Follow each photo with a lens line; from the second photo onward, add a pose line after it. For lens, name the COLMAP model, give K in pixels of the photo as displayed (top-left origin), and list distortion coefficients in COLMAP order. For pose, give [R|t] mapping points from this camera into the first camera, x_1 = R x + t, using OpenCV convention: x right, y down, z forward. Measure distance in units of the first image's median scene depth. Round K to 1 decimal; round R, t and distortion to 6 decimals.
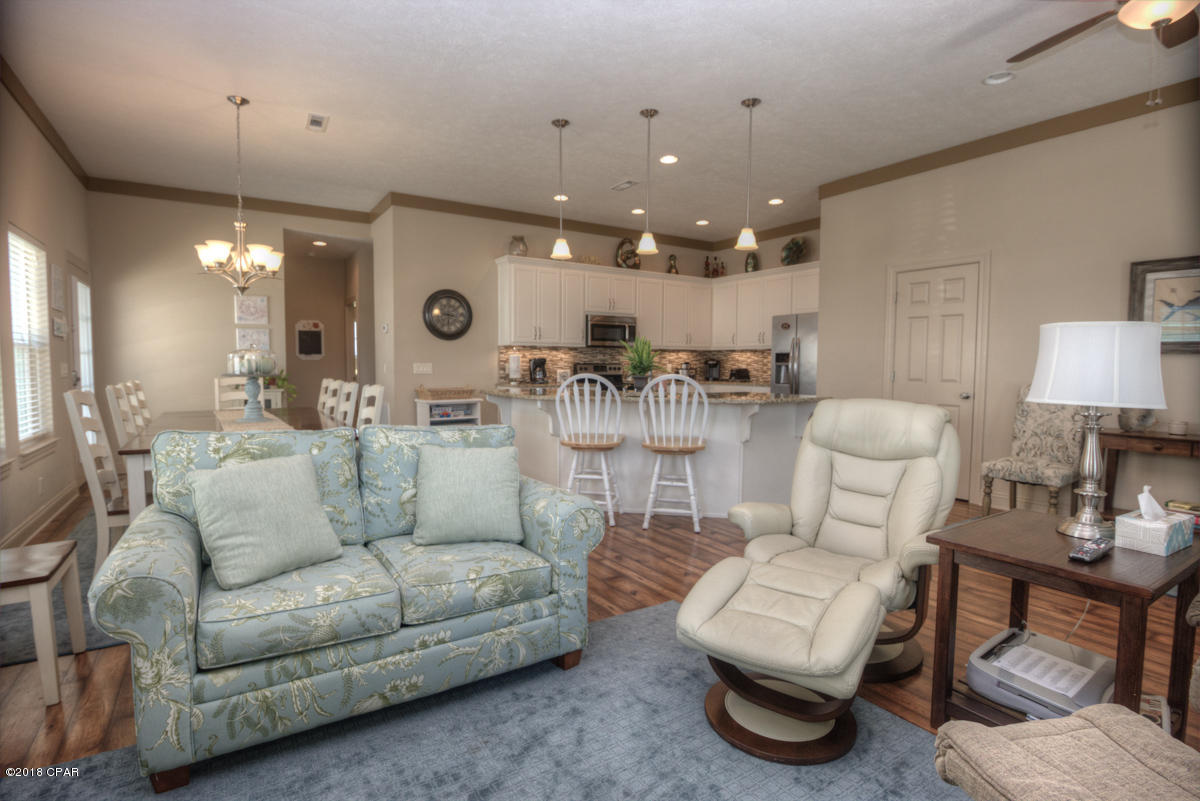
lens RADIAL K [[583.1, 0, 601.9], [0, 583.1, 400.3], [0, 0, 1]] dist [-0.018895, -0.004054]
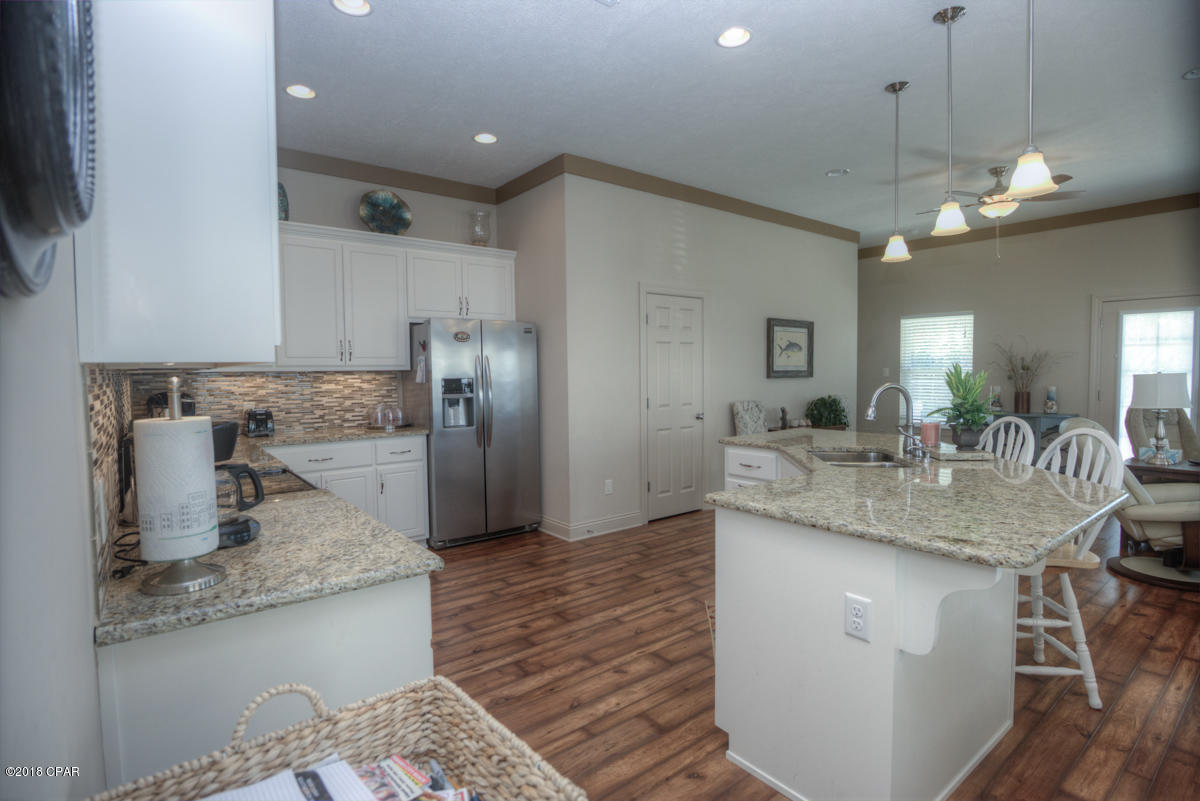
lens RADIAL K [[583.1, 0, 597.5], [0, 583.1, 400.2], [0, 0, 1]] dist [-0.018895, -0.004054]
pose [[-0.075120, -0.054060, 0.995708, -0.309643], [0.072536, 0.995588, 0.059526, -0.079281], [-0.994533, 0.076697, -0.070867, 0.839062]]
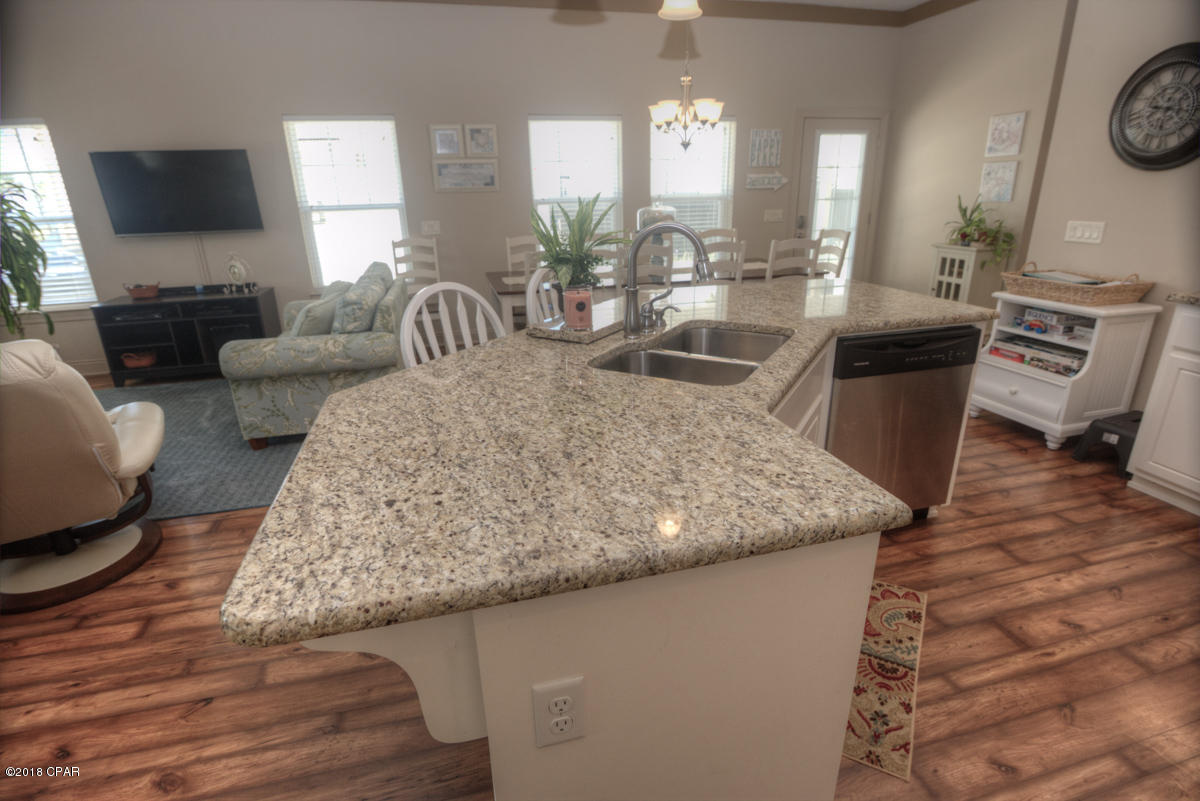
lens RADIAL K [[583.1, 0, 597.9], [0, 583.1, 400.9], [0, 0, 1]] dist [-0.018895, -0.004054]
pose [[-0.328353, 0.321655, -0.888100, 0.287092], [-0.035983, 0.935289, 0.352050, -0.068379], [0.943869, 0.147554, -0.295531, 0.676323]]
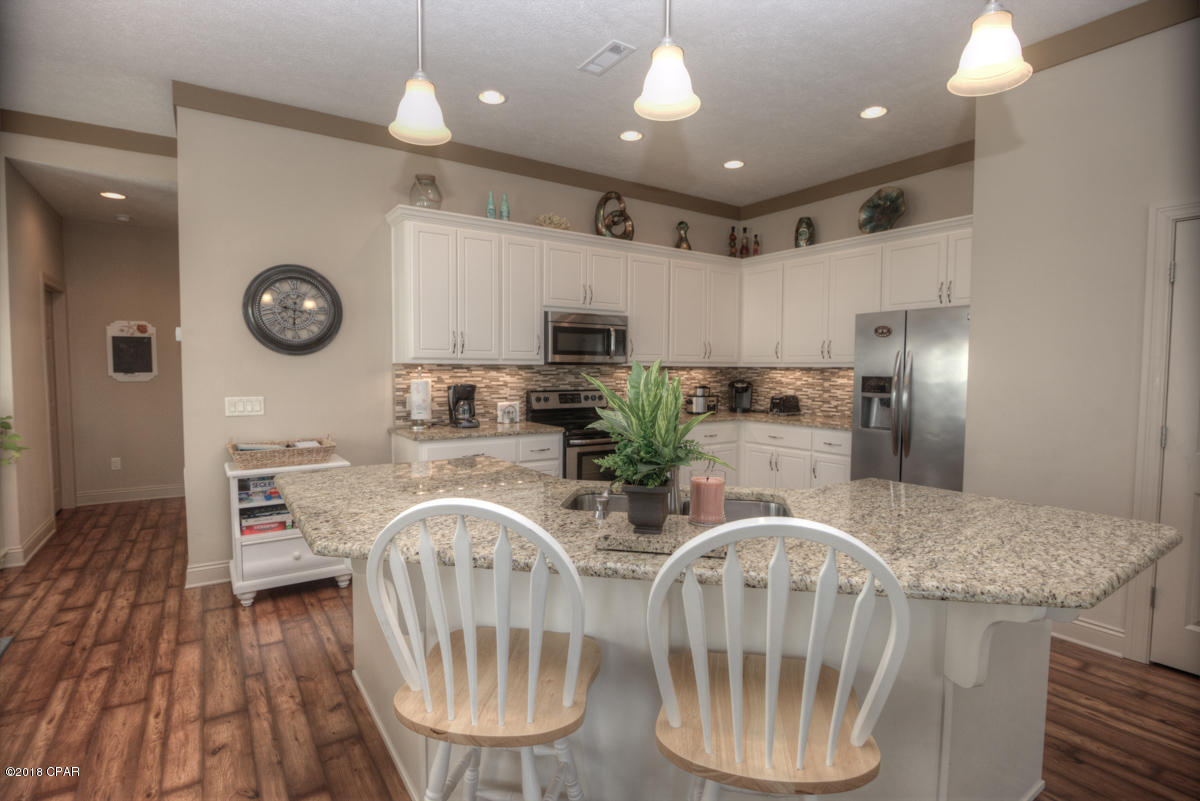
lens RADIAL K [[583.1, 0, 597.0], [0, 583.1, 398.8], [0, 0, 1]] dist [-0.018895, -0.004054]
pose [[0.999926, 0.000201, 0.012128, 0.019513], [-0.000093, 0.999960, -0.008950, -0.050309], [-0.012130, 0.008948, 0.999886, 0.391088]]
